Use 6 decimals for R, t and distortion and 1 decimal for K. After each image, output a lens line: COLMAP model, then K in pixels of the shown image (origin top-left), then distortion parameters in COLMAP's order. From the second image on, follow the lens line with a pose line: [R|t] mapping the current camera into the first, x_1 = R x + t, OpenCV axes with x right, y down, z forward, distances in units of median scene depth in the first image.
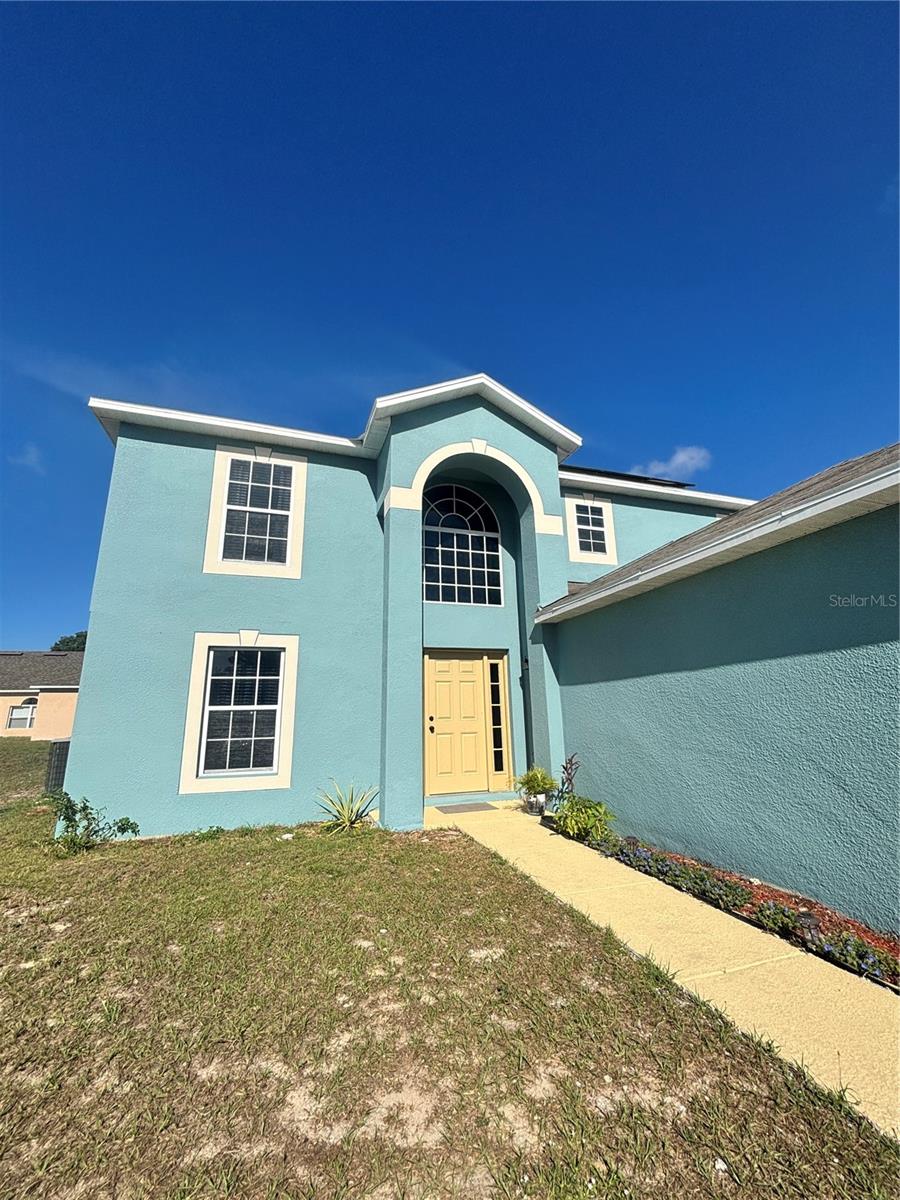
lens RADIAL K [[482.6, 0, 448.4], [0, 482.6, 598.4], [0, 0, 1]] dist [-0.002317, 0.000892]
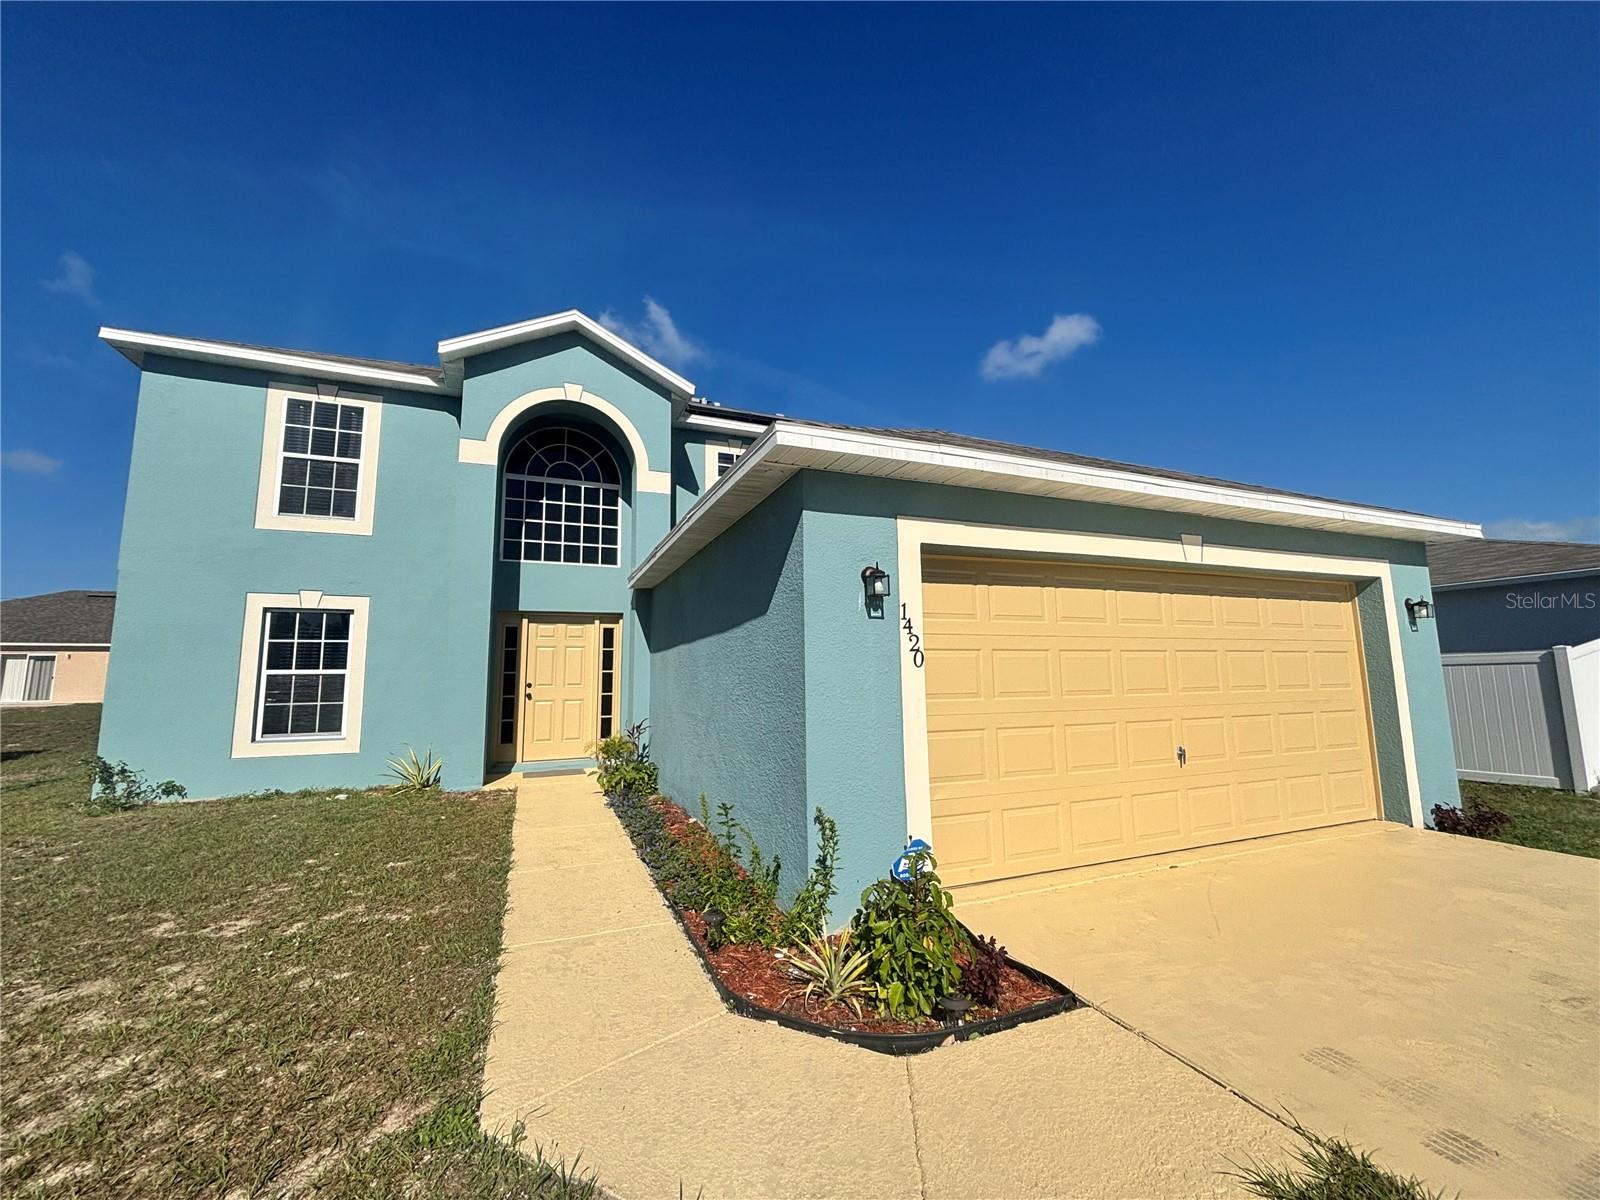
lens RADIAL K [[643.5, 0, 796.5], [0, 643.5, 598.6], [0, 0, 1]] dist [-0.002317, 0.000892]
pose [[0.997382, 0.015751, 0.070577, 0.428723], [-0.023507, 0.993605, 0.110439, -0.077412], [-0.068386, -0.111809, 0.991374, -0.296291]]
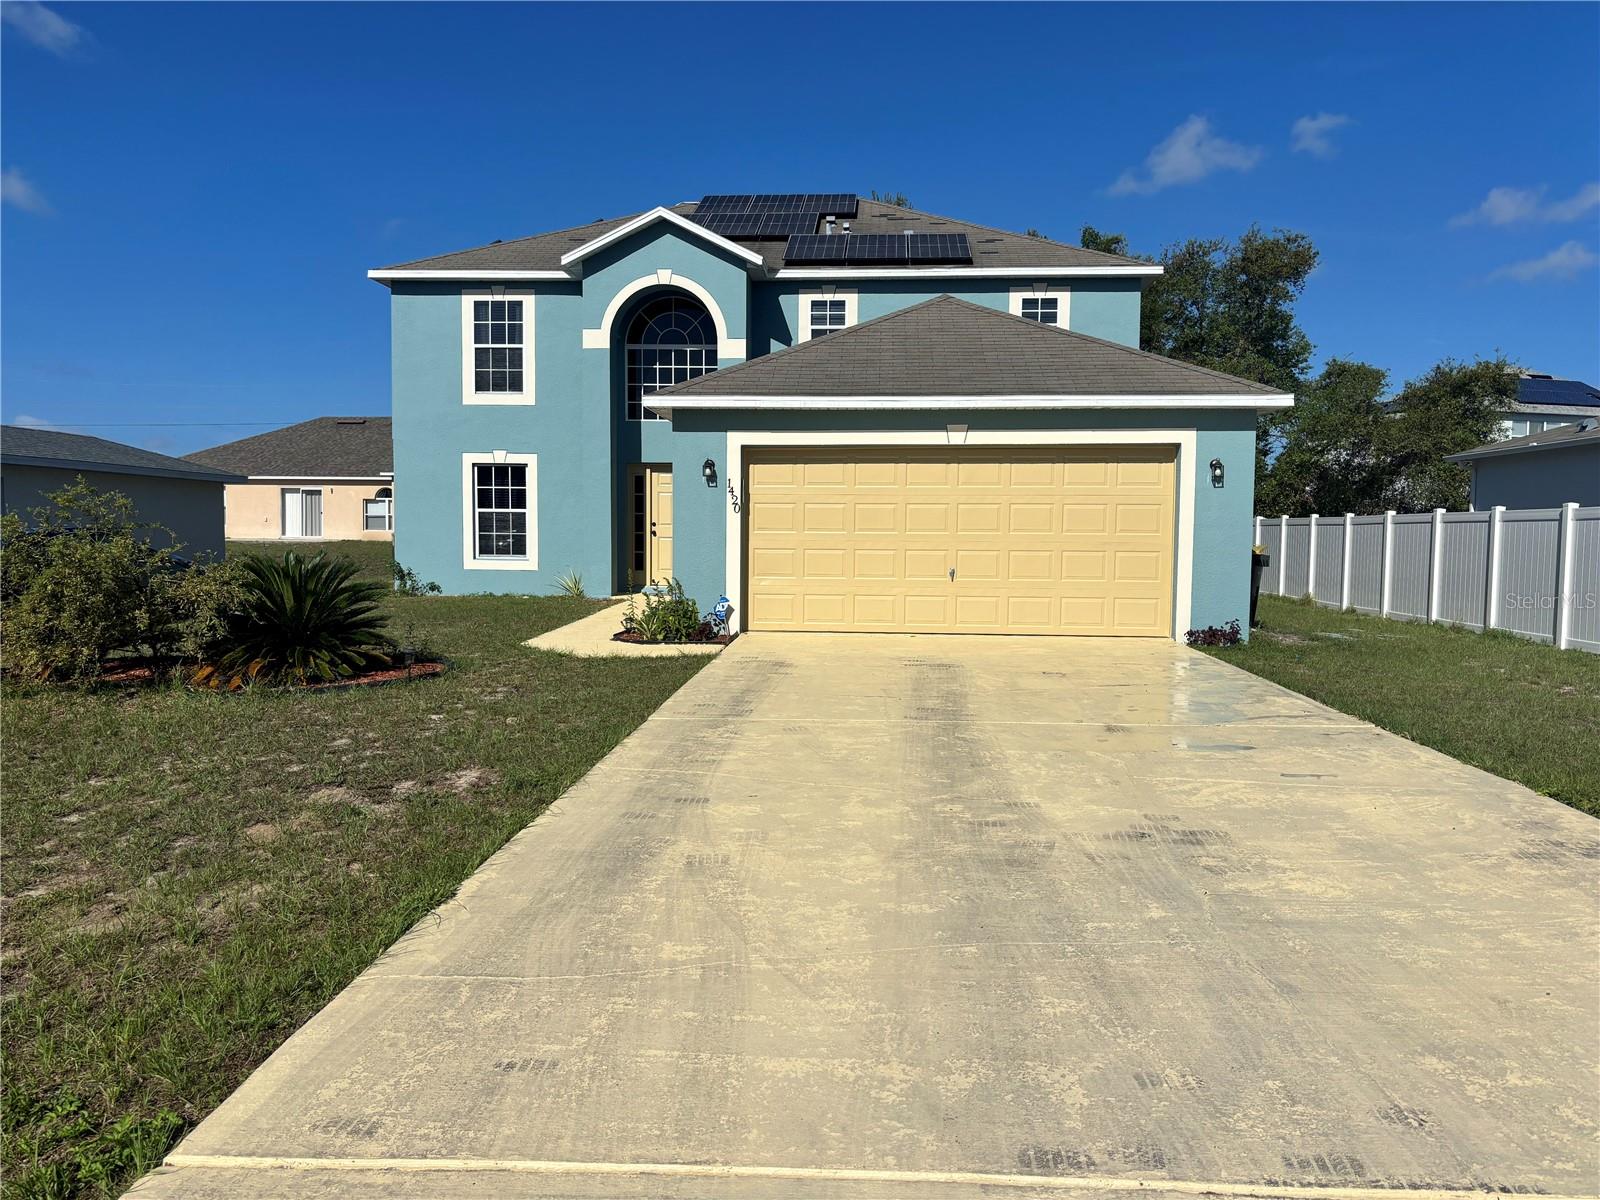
lens RADIAL K [[1194.2, 0, 798.7], [0, 1194.2, 608.0], [0, 0, 1]] dist [0.030673, -0.006264]
pose [[0.928135, 0.050925, -0.368743, 1.446624], [0.061562, 0.955958, 0.286973, -0.379004], [0.367117, -0.289050, 0.884124, -1.553597]]
